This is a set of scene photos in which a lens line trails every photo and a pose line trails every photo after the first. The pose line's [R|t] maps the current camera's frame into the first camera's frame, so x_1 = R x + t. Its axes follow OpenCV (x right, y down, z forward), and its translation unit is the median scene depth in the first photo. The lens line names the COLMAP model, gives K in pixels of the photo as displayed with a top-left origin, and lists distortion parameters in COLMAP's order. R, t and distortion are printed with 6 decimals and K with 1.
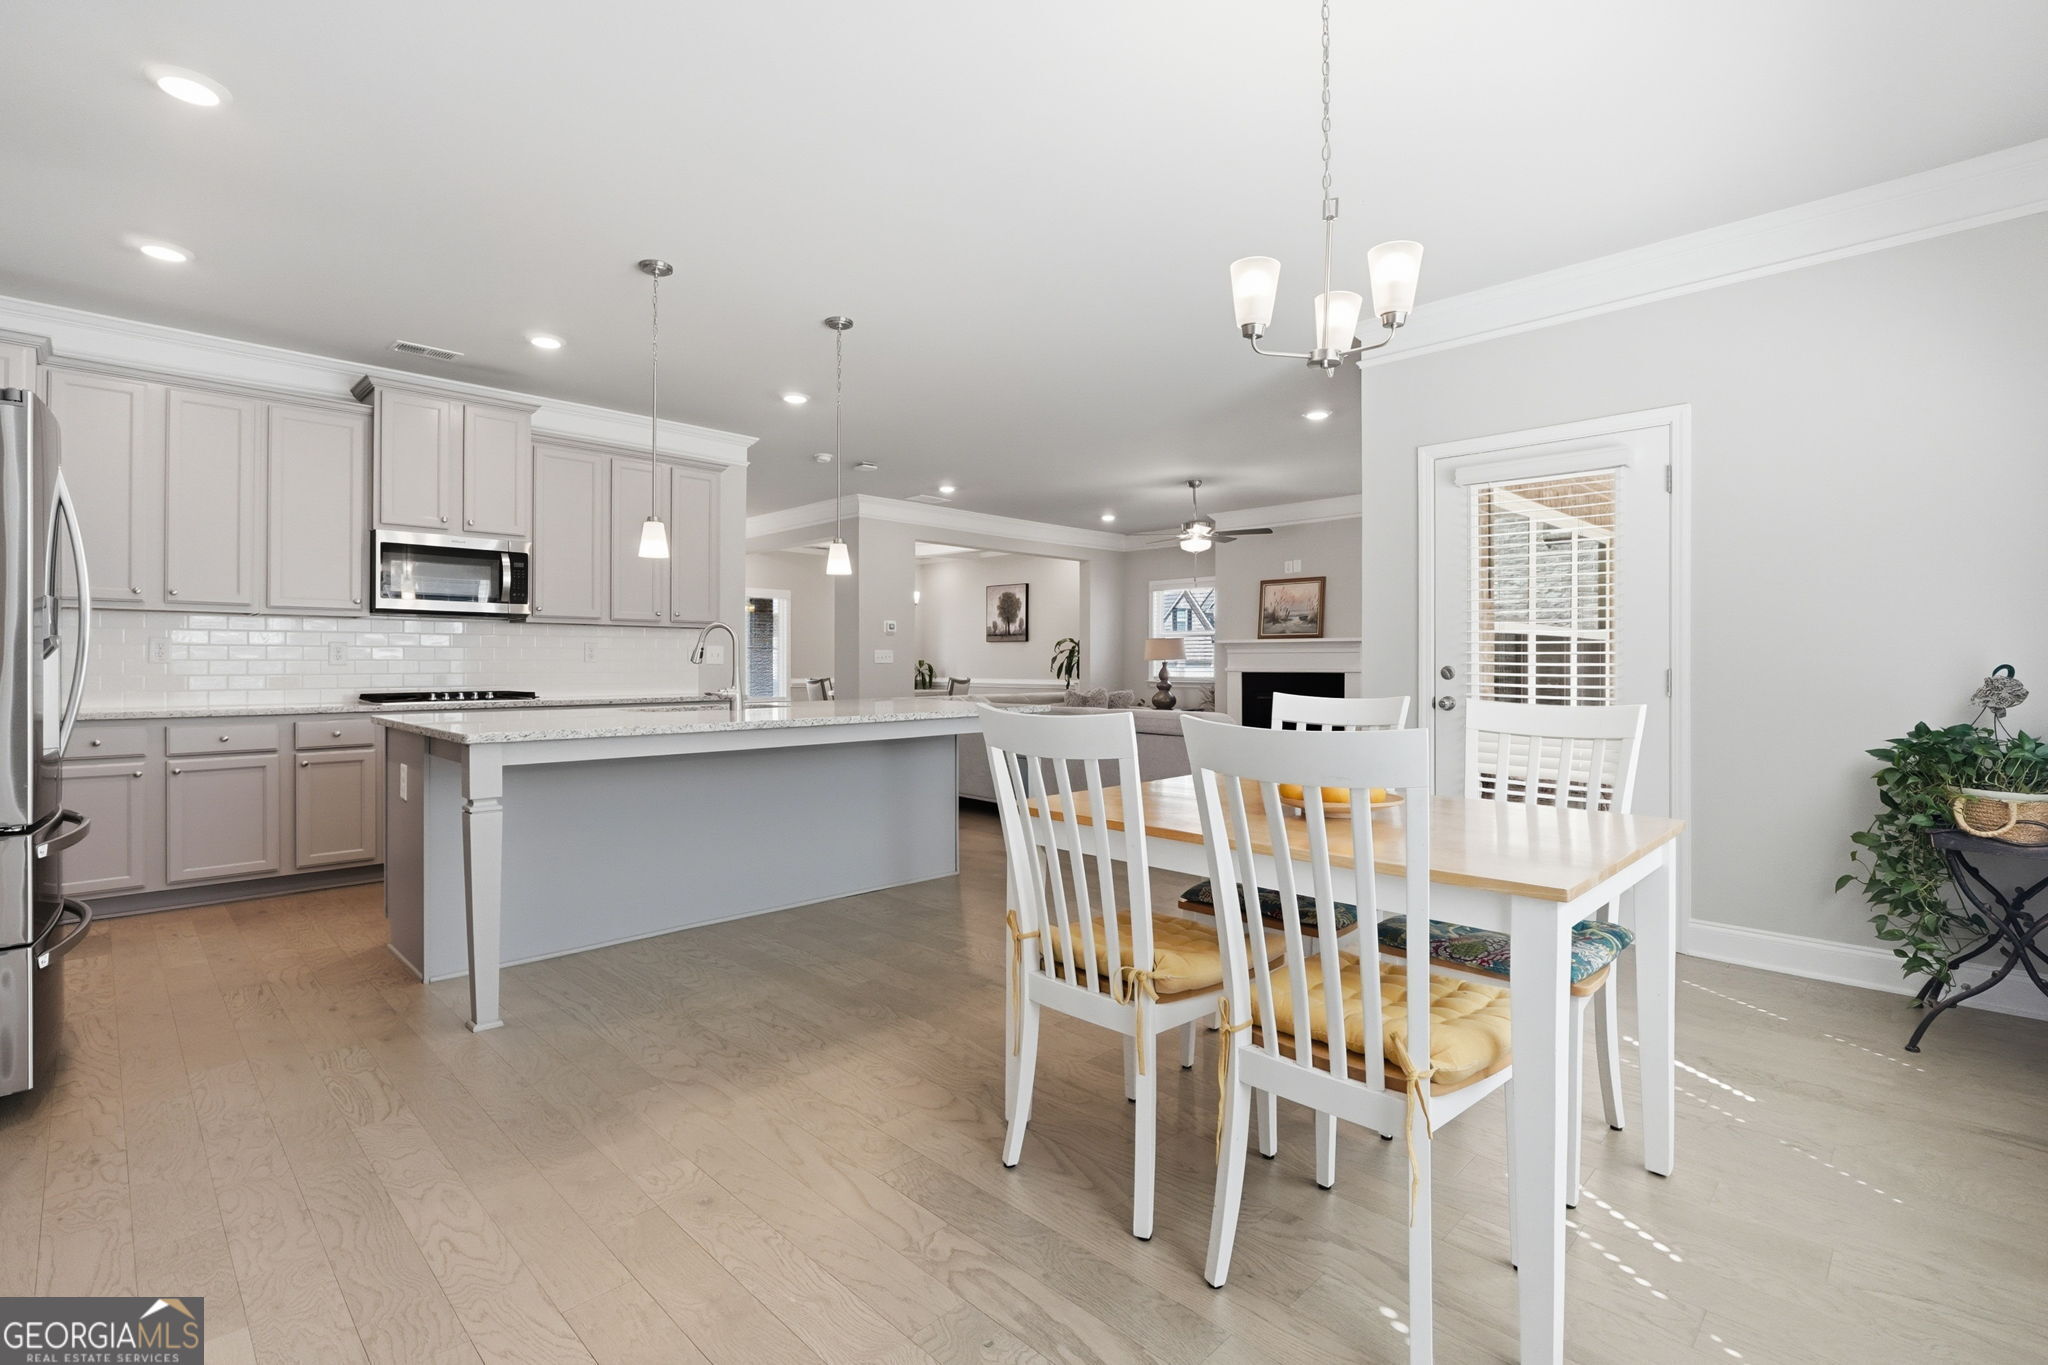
lens RADIAL K [[919.4, 0, 1039.2], [0, 919.4, 670.6], [0, 0, 1]] dist [-0.002025, 0.000988]
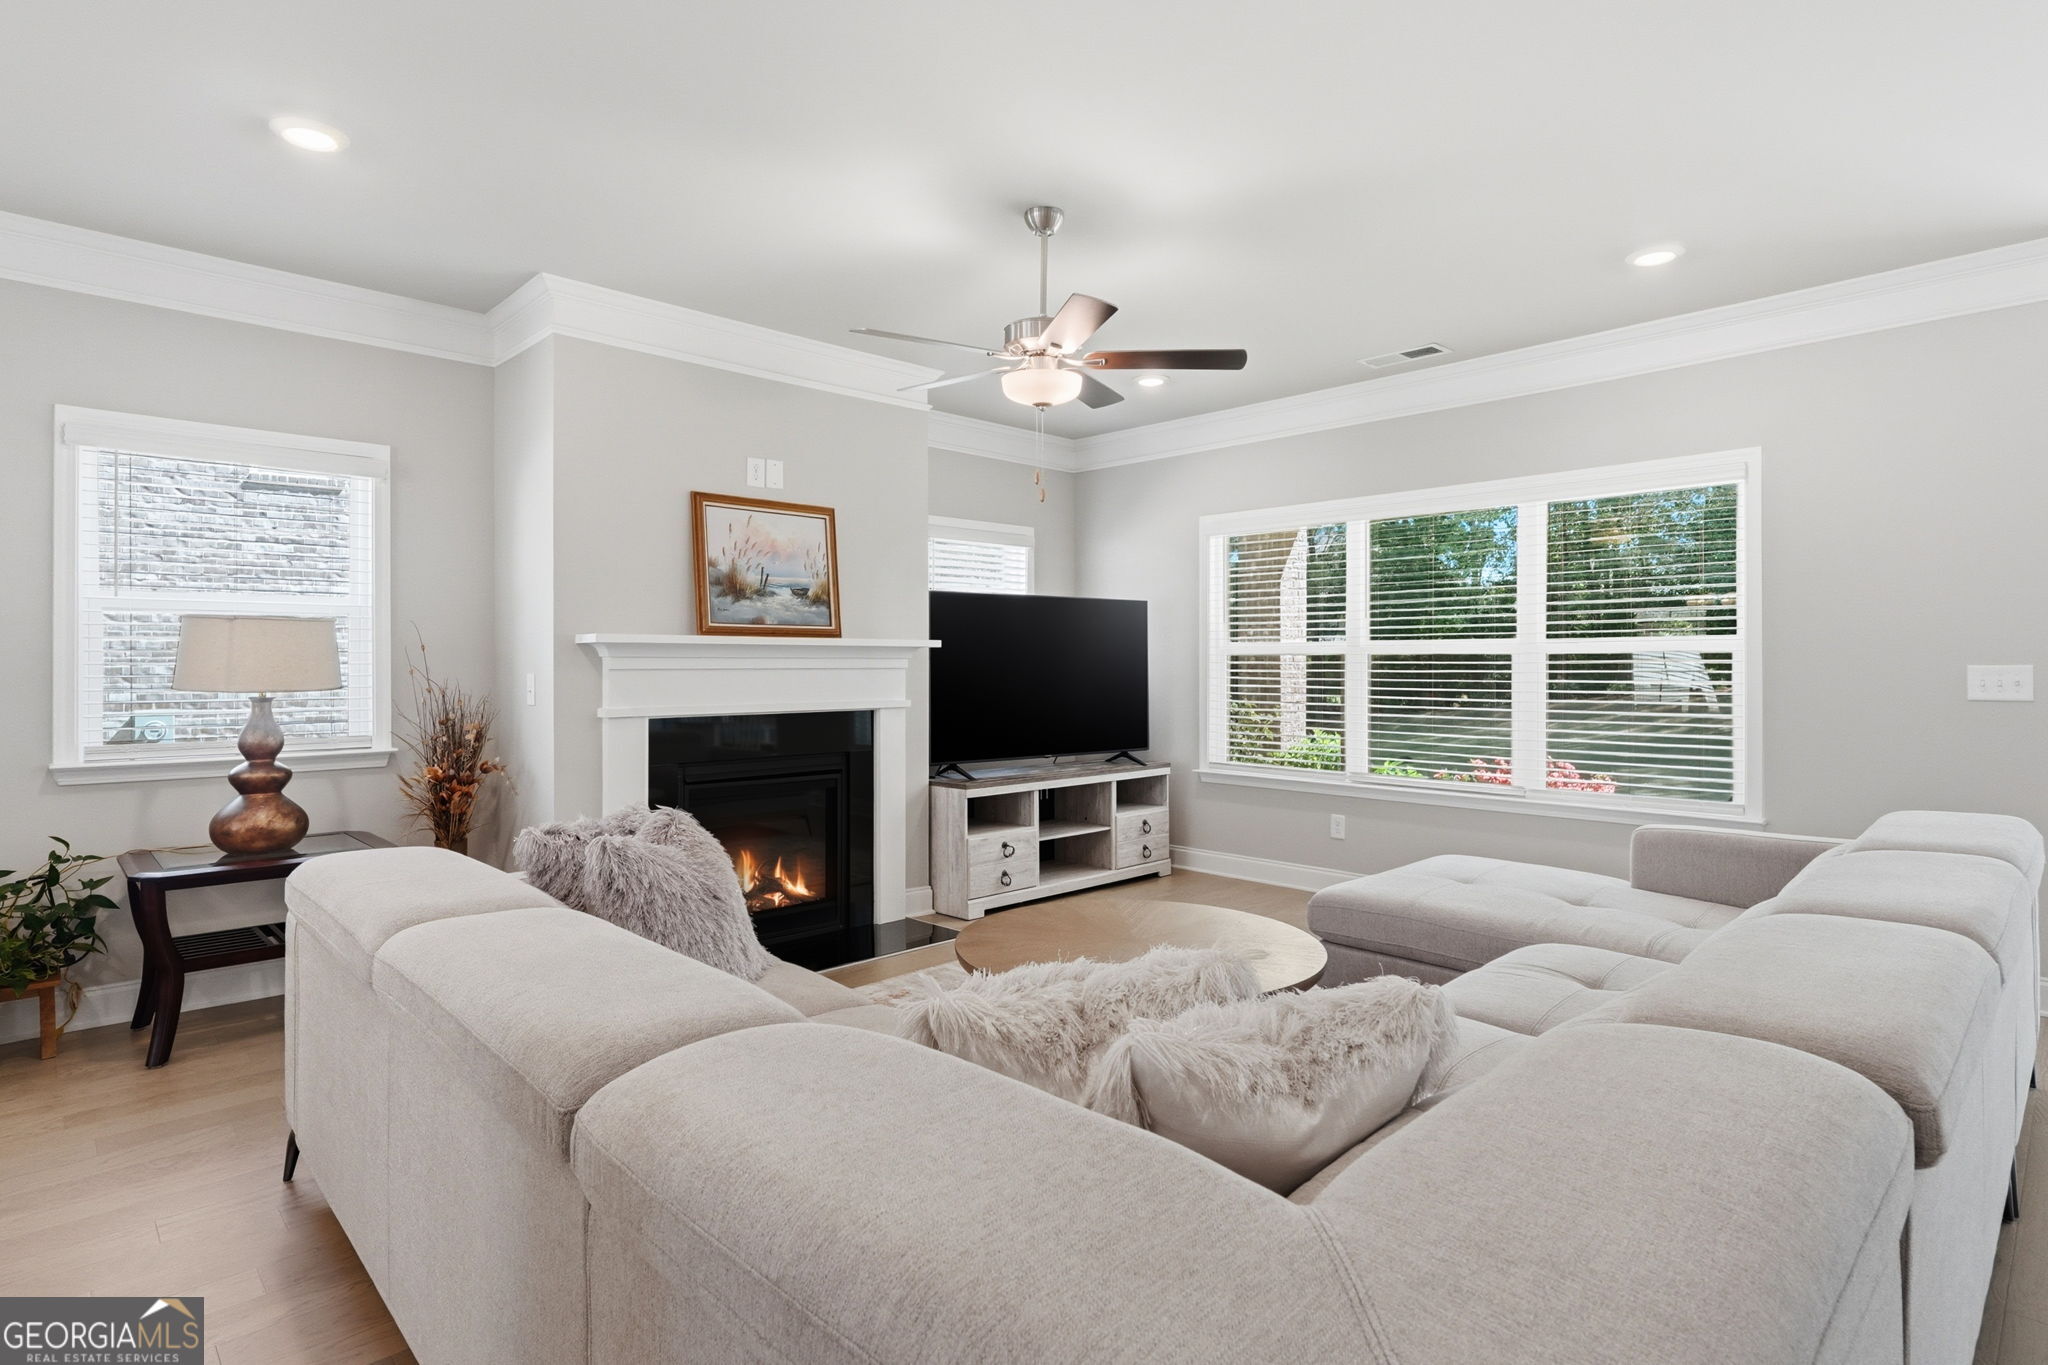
lens RADIAL K [[1102.3, 0, 1016.1], [0, 1102.3, 664.3], [0, 0, 1]] dist [0.003154, 0.000589]
pose [[0.040362, -0.003251, 0.999180, -0.199744], [0.007581, 0.999967, 0.002947, -0.018003], [-0.999156, 0.007456, 0.040386, 0.697322]]
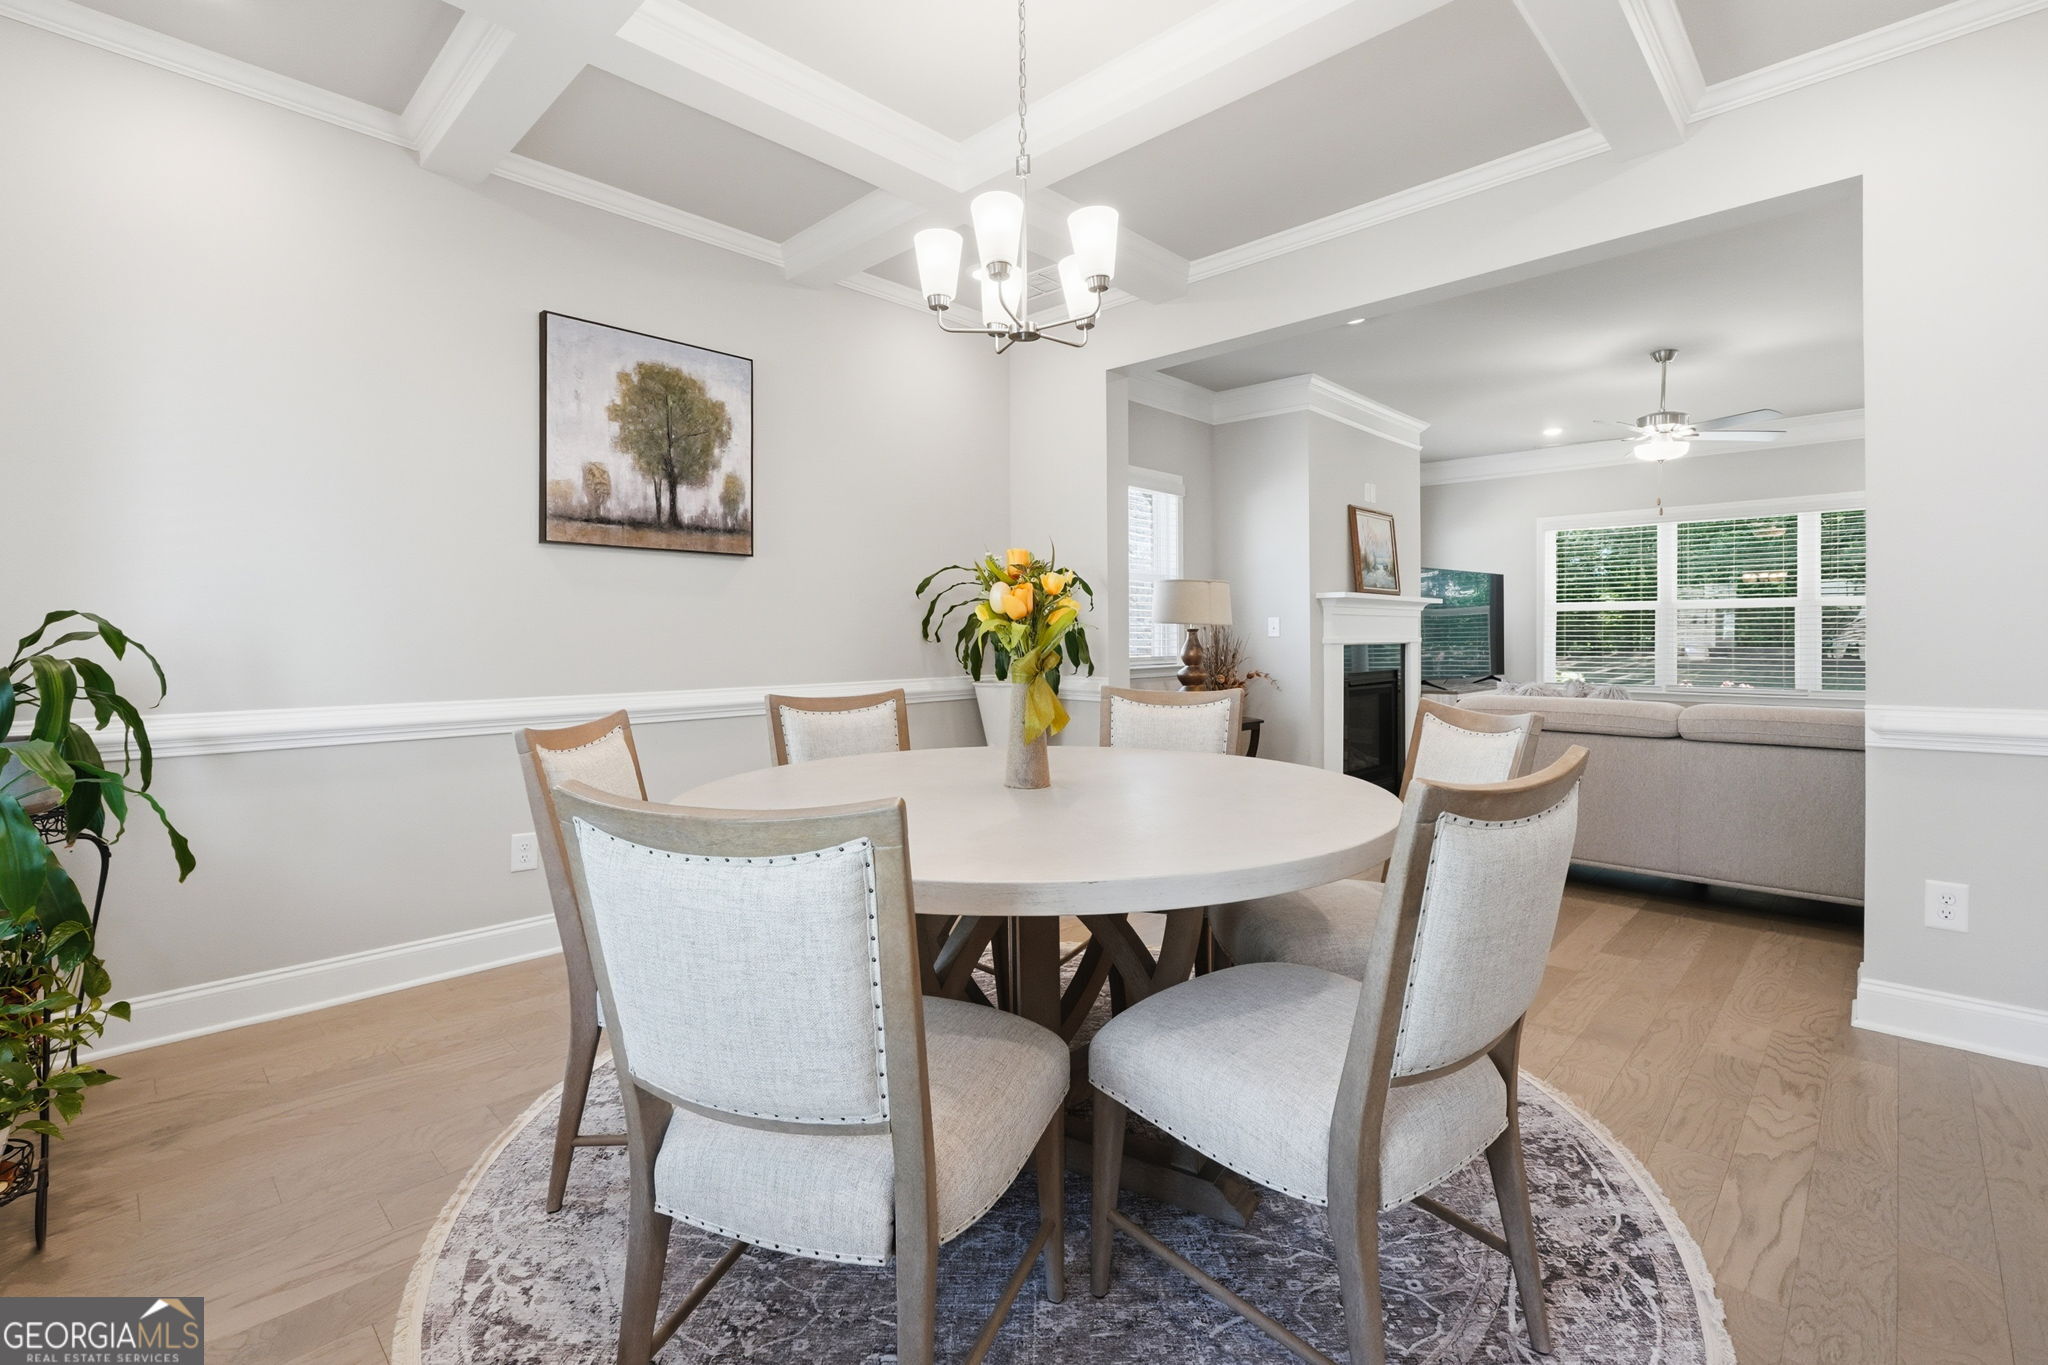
lens RADIAL K [[919.4, 0, 1004.9], [0, 919.4, 633.4], [0, 0, 1]] dist [-0.002025, 0.000988]
pose [[-0.002006, -0.005568, 0.999982, -0.347994], [0.009061, 0.999943, 0.005586, -0.009690], [-0.999957, 0.009073, -0.001956, 1.040342]]
